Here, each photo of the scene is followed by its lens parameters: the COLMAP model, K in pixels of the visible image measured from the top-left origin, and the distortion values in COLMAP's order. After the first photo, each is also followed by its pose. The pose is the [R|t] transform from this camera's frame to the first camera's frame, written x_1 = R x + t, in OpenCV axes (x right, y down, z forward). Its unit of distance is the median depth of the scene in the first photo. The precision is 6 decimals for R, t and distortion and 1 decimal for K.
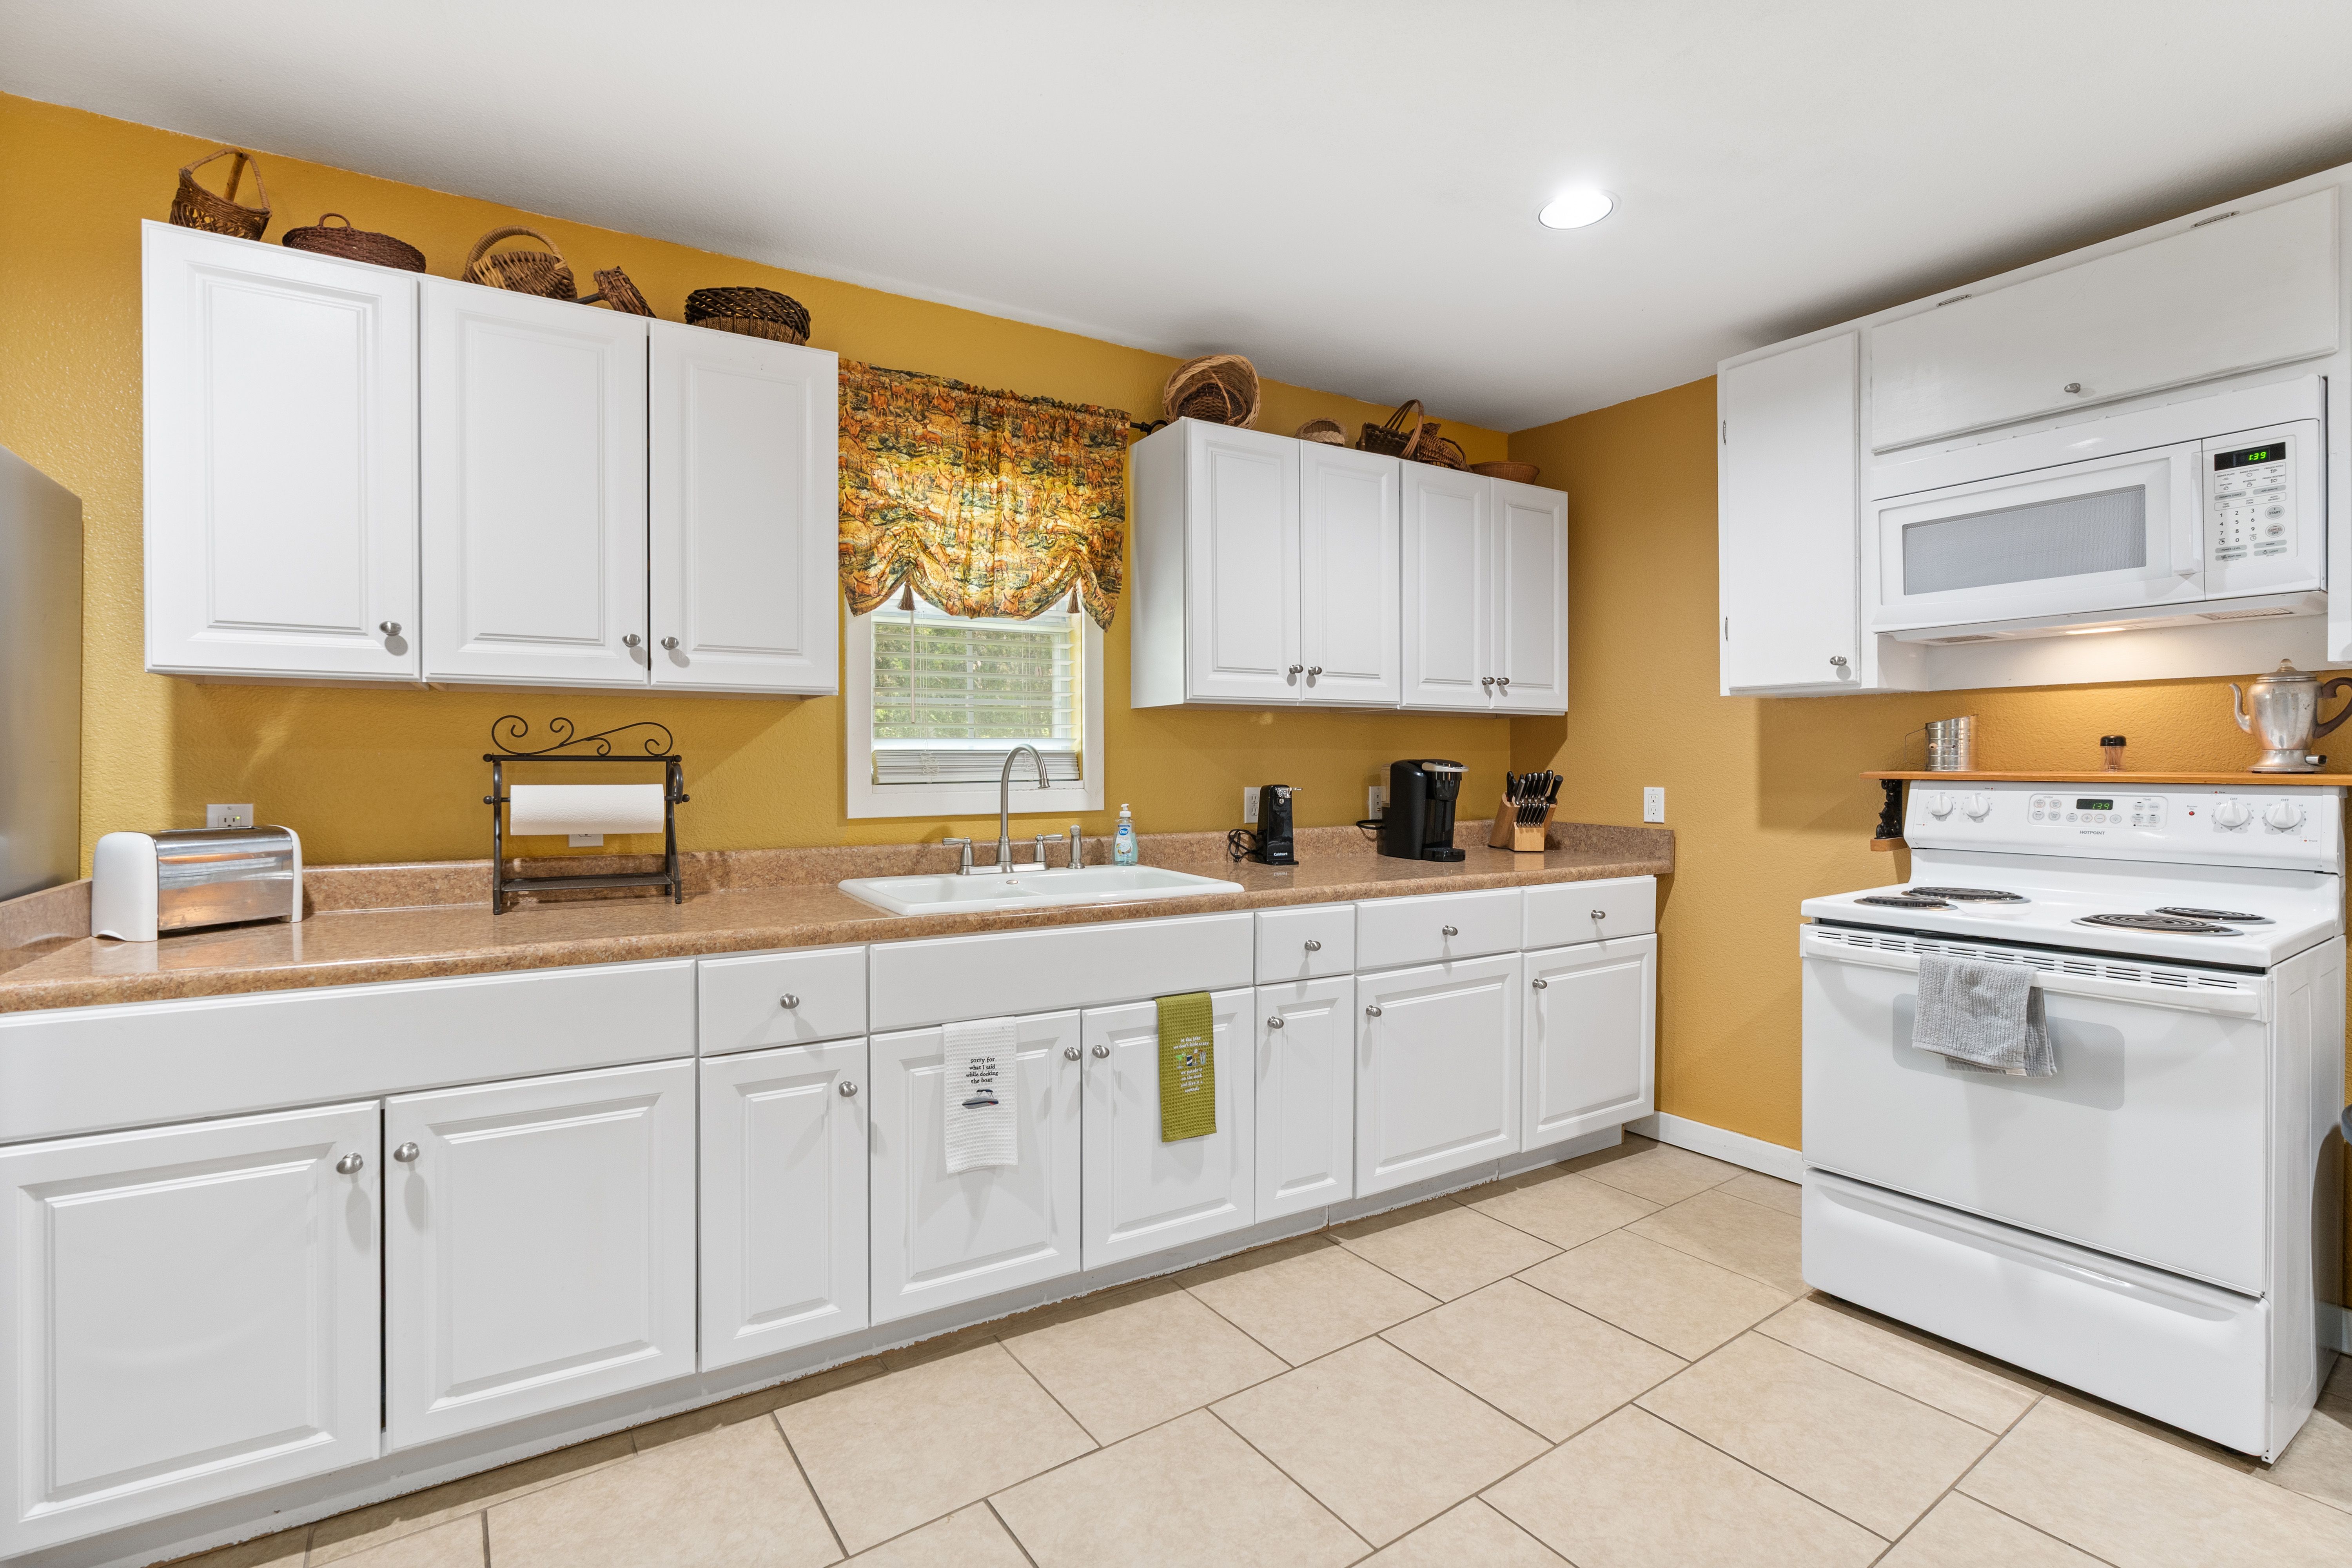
lens RADIAL K [[1068.8, 0, 1184.1], [0, 1068.8, 771.3], [0, 0, 1]] dist [-0.001448, 0.000462]
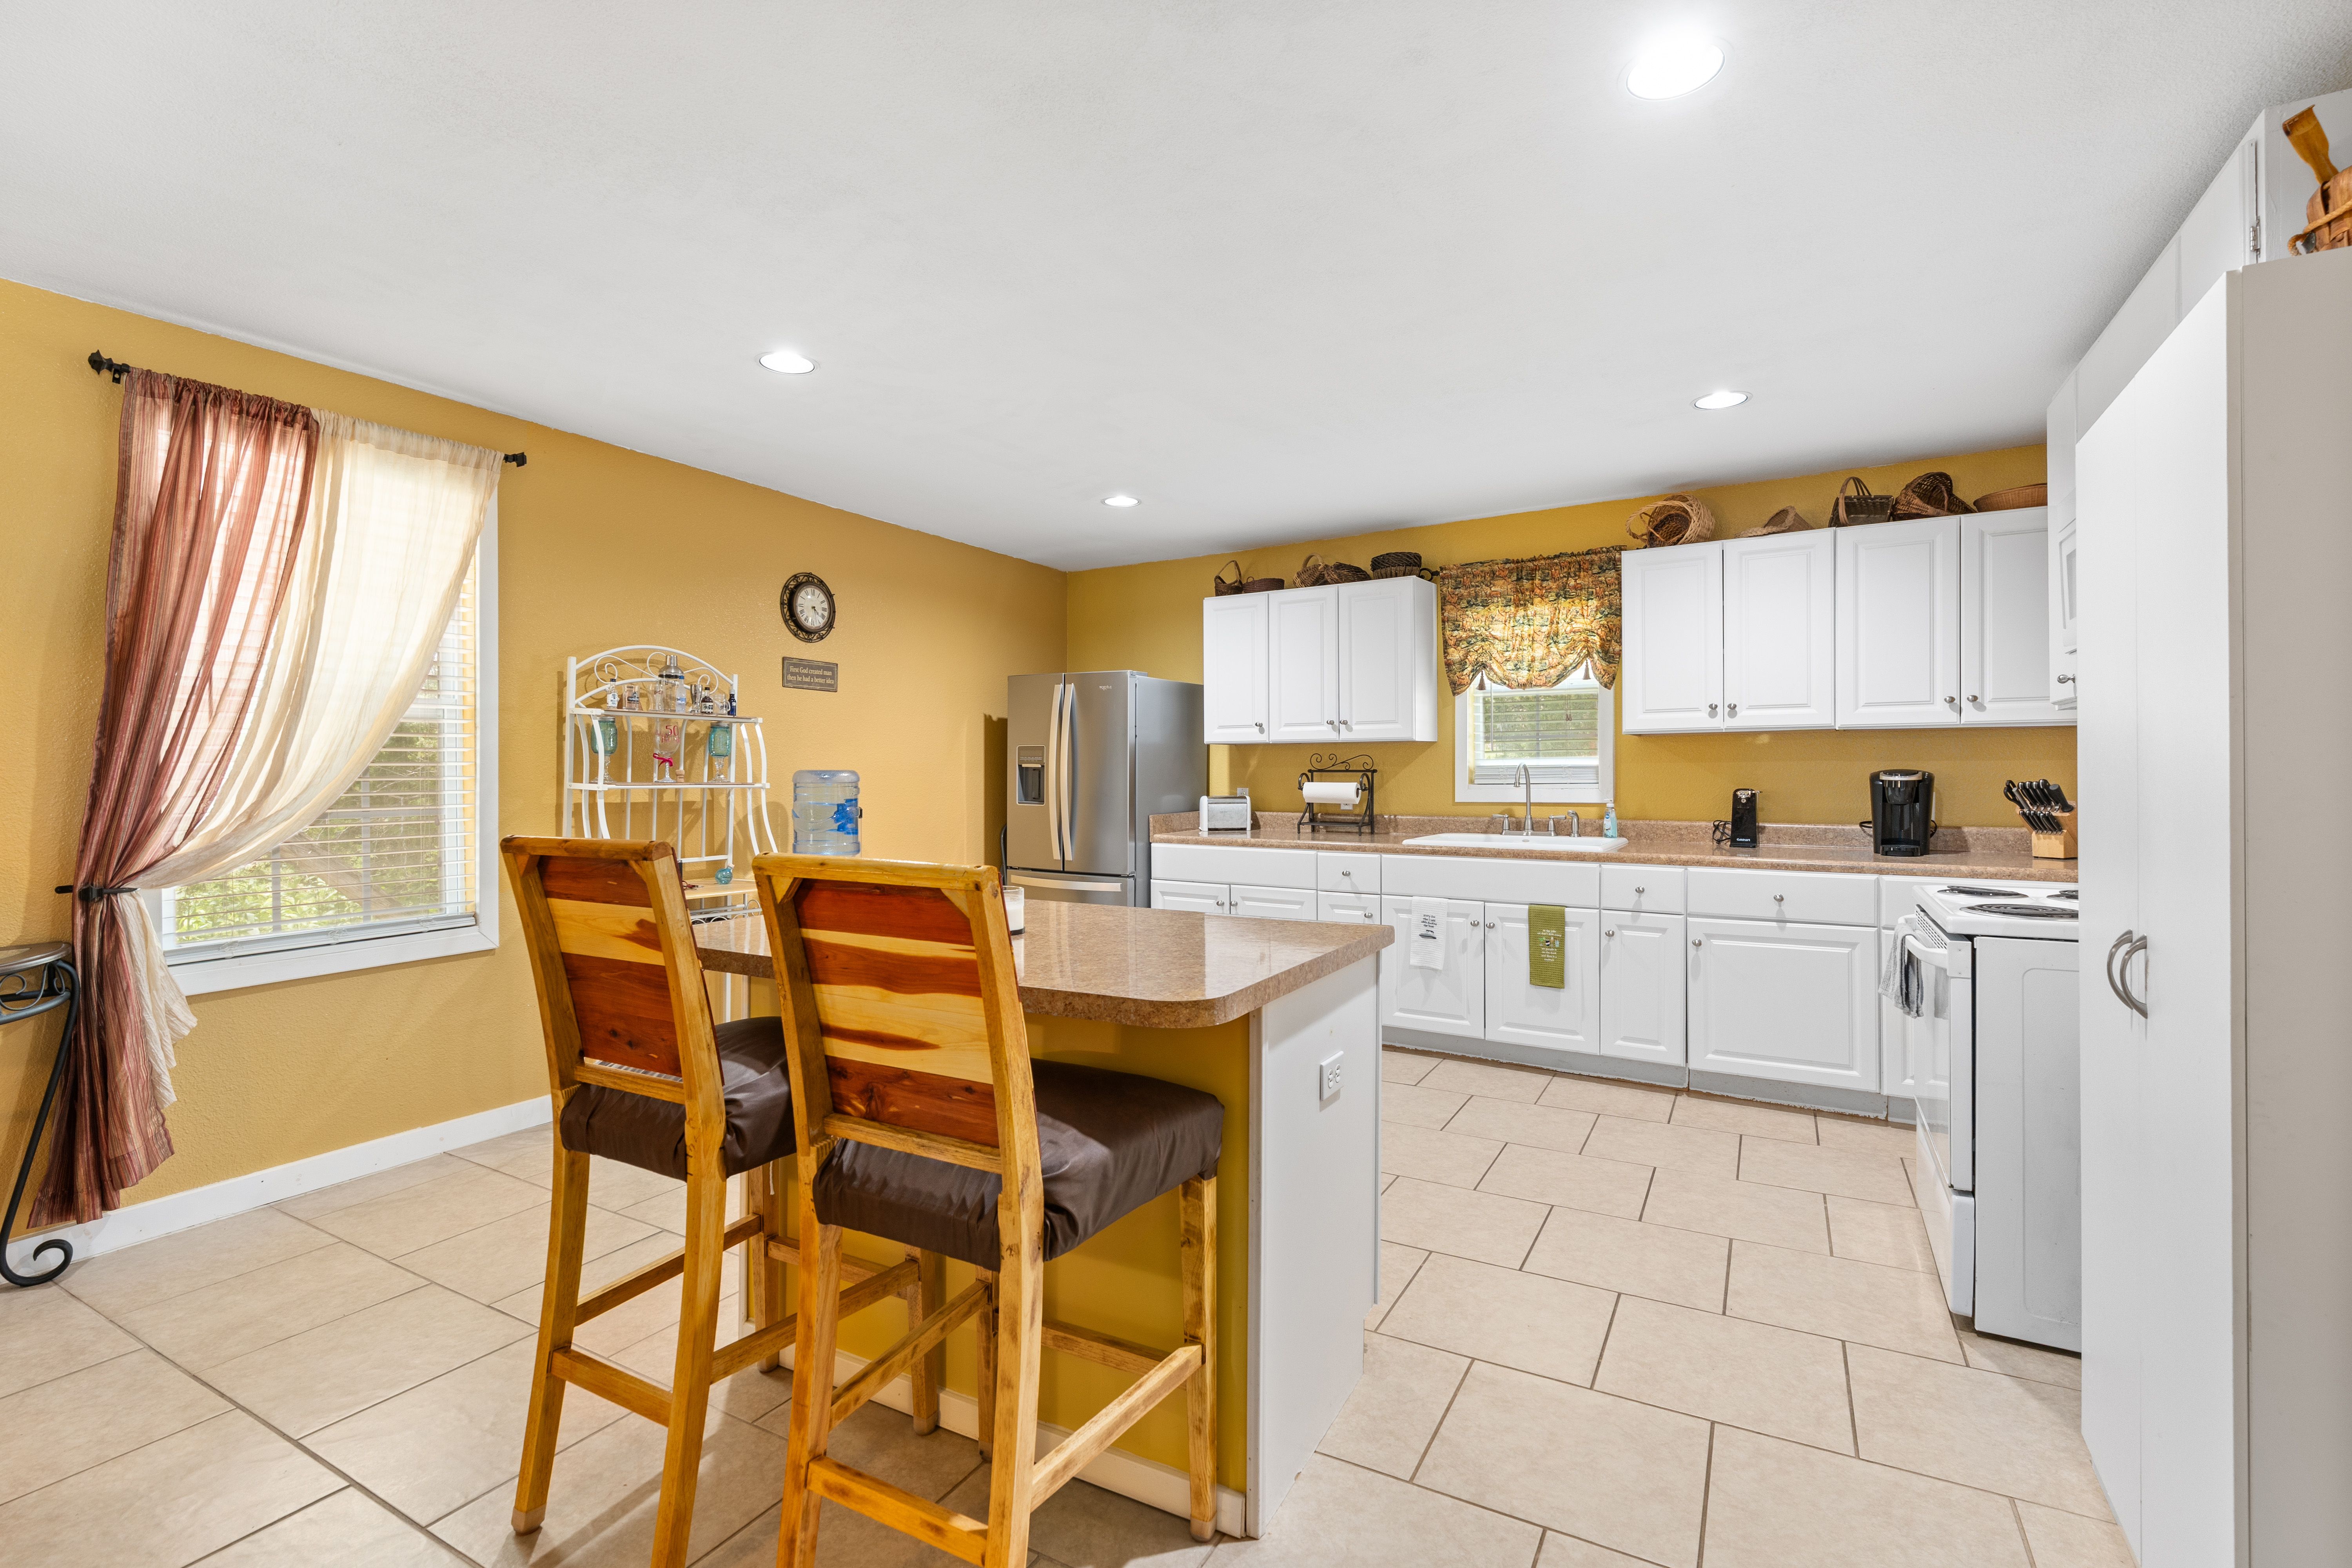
lens RADIAL K [[1067.8, 0, 1183.5], [0, 1067.8, 780.8], [0, 0, 1]] dist [-0.002751, 0.001542]
pose [[0.433988, 0.007742, -0.900885, 1.200009], [-0.002986, 0.999970, 0.007155, -0.005838], [0.900914, -0.000415, 0.433998, -0.271438]]
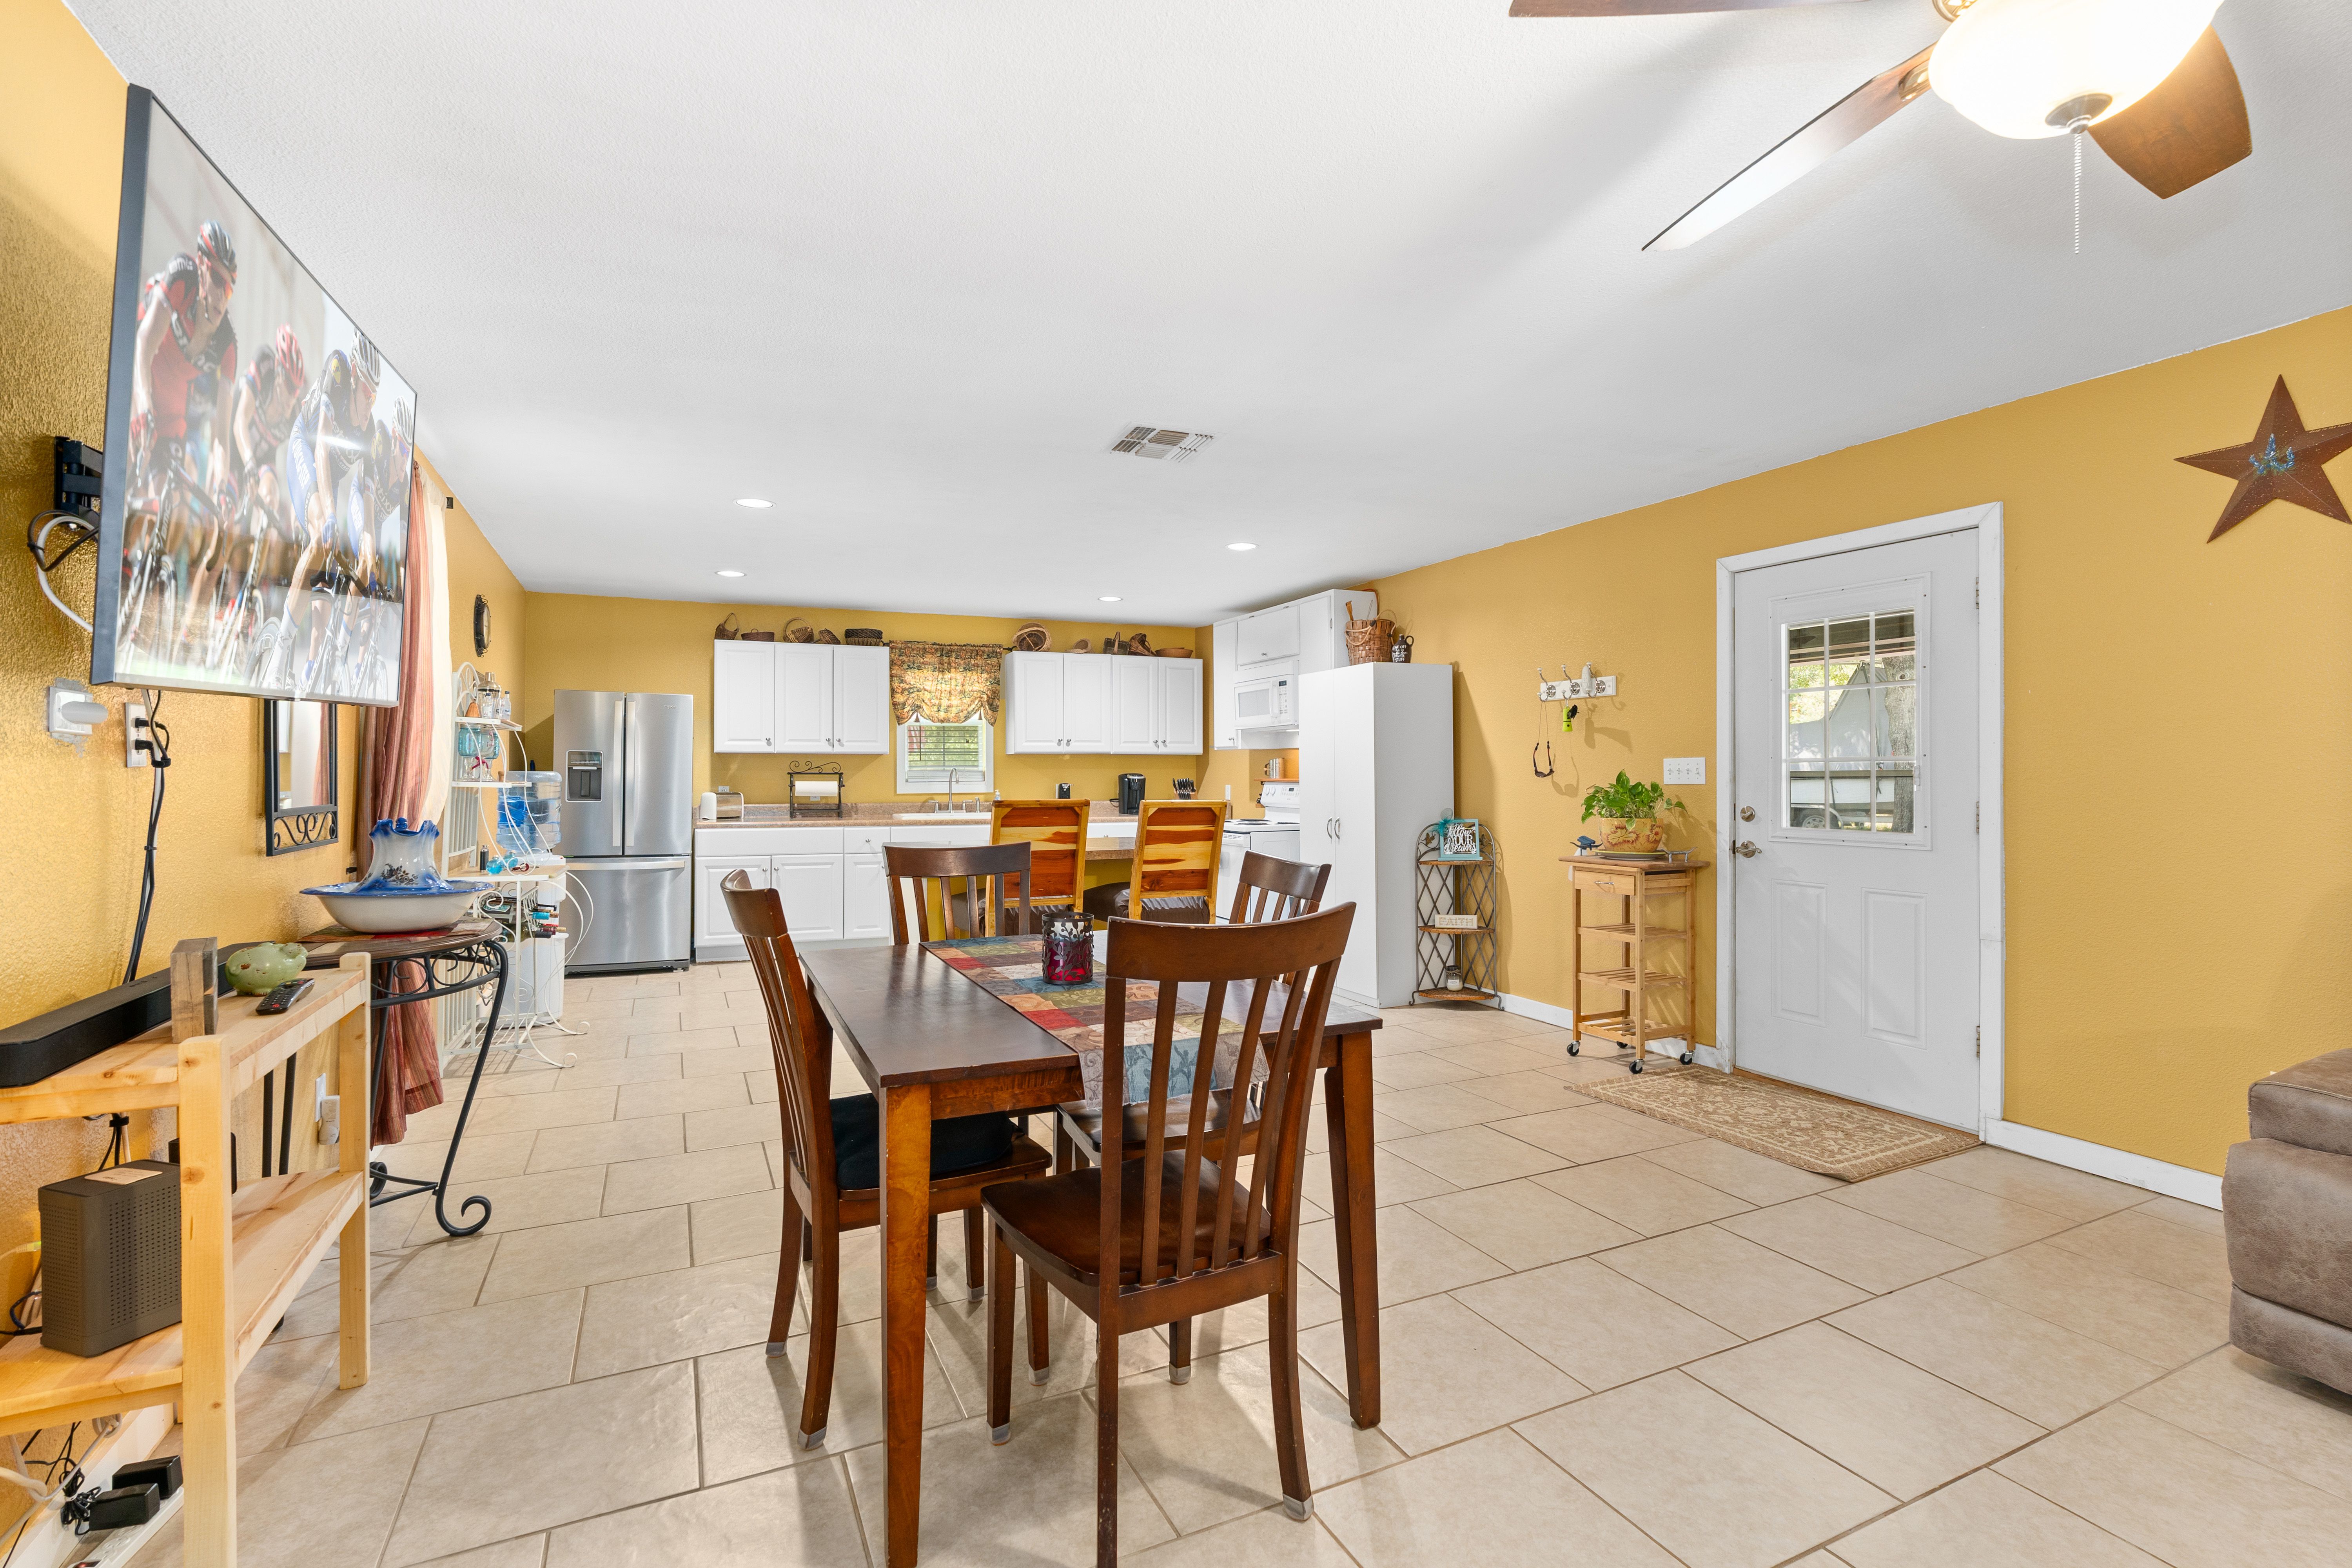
lens RADIAL K [[1068.8, 0, 1184.1], [0, 1068.8, 771.3], [0, 0, 1]] dist [-0.001448, 0.000462]
pose [[0.986465, 0.001052, -0.163967, 0.952633], [-0.002335, 0.999968, -0.007635, 0.002996], [0.163954, 0.007914, 0.986436, -1.784196]]
